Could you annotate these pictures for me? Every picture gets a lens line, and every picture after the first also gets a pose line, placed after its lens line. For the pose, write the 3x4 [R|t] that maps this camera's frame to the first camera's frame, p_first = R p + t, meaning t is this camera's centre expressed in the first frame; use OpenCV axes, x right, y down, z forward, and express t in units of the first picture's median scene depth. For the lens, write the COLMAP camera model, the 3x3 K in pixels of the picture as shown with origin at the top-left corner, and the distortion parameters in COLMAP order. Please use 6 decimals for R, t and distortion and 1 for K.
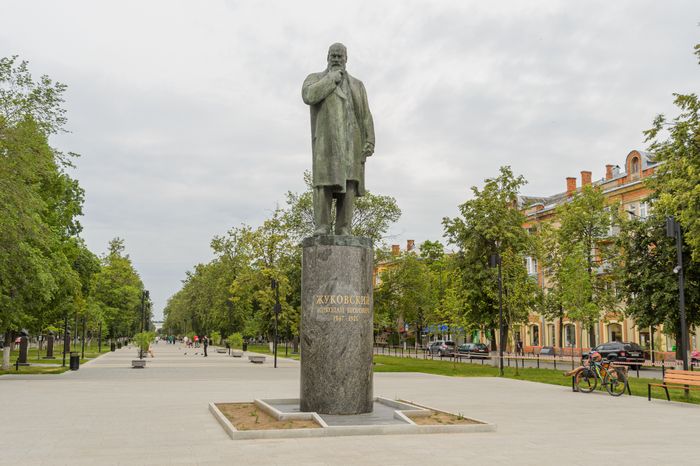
lens RADIAL K [[694.3, 0, 342.1], [0, 694.3, 222.9], [0, 0, 1]] dist [-0.022541, 0.000000]
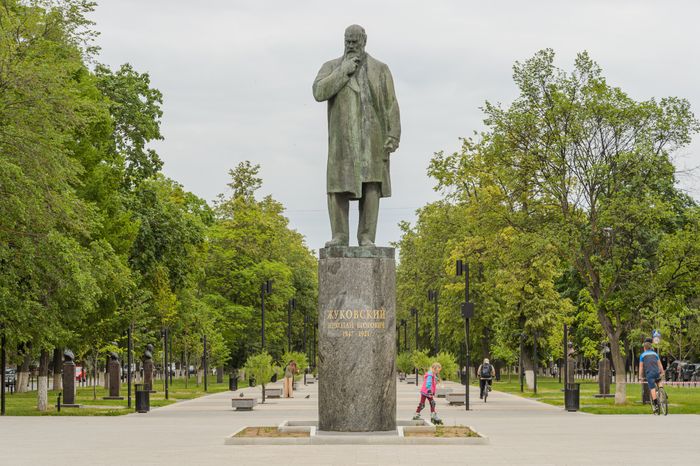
lens RADIAL K [[1691.0, 0, 350.6], [0, 1691.0, 232.5], [0, 0, 1]] dist [-0.105586, 0.000000]
pose [[0.963008, -0.031084, -0.267674, 0.561212], [0.053897, 0.995472, 0.078303, -0.165273], [0.264028, -0.089834, 0.960322, -1.101126]]
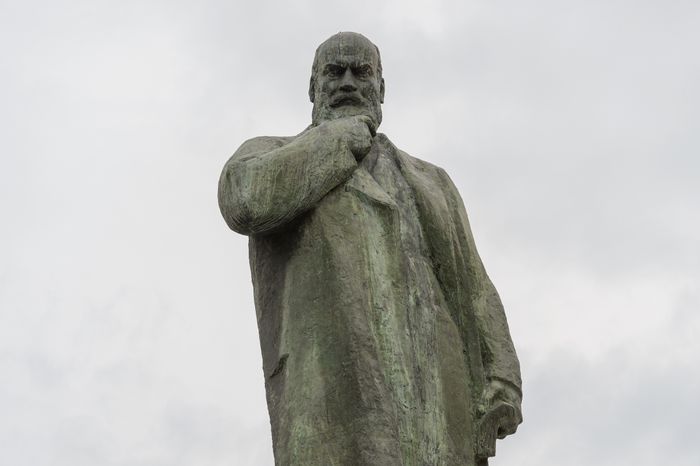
lens RADIAL K [[1691.0, 0, 350.0], [0, 1691.0, 233.3], [0, 0, 1]] dist [-0.105586, 0.000000]
pose [[0.997411, -0.032055, 0.064375, -0.049414], [0.054045, 0.924658, -0.376943, 0.056196], [-0.047442, 0.379447, 0.923996, 0.431122]]
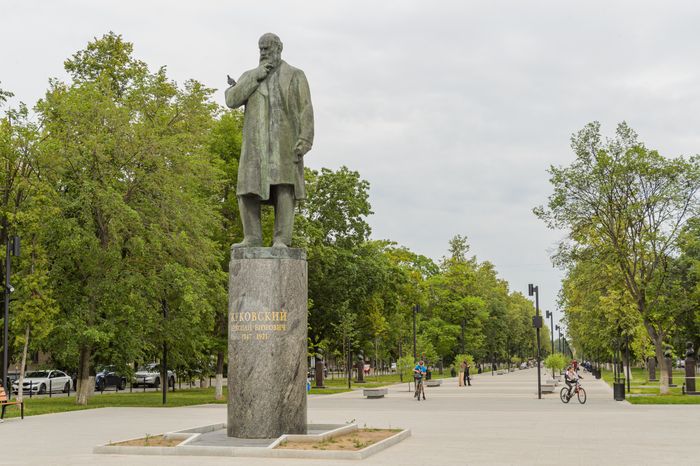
lens RADIAL K [[960.3, 0, 346.8], [0, 960.3, 228.7], [0, 0, 1]] dist [-0.033639, 0.000000]
pose [[0.879129, -0.078533, -0.470068, 0.655750], [0.090324, 0.995909, 0.002542, 0.000977], [0.467946, -0.044693, 0.882626, -0.067598]]
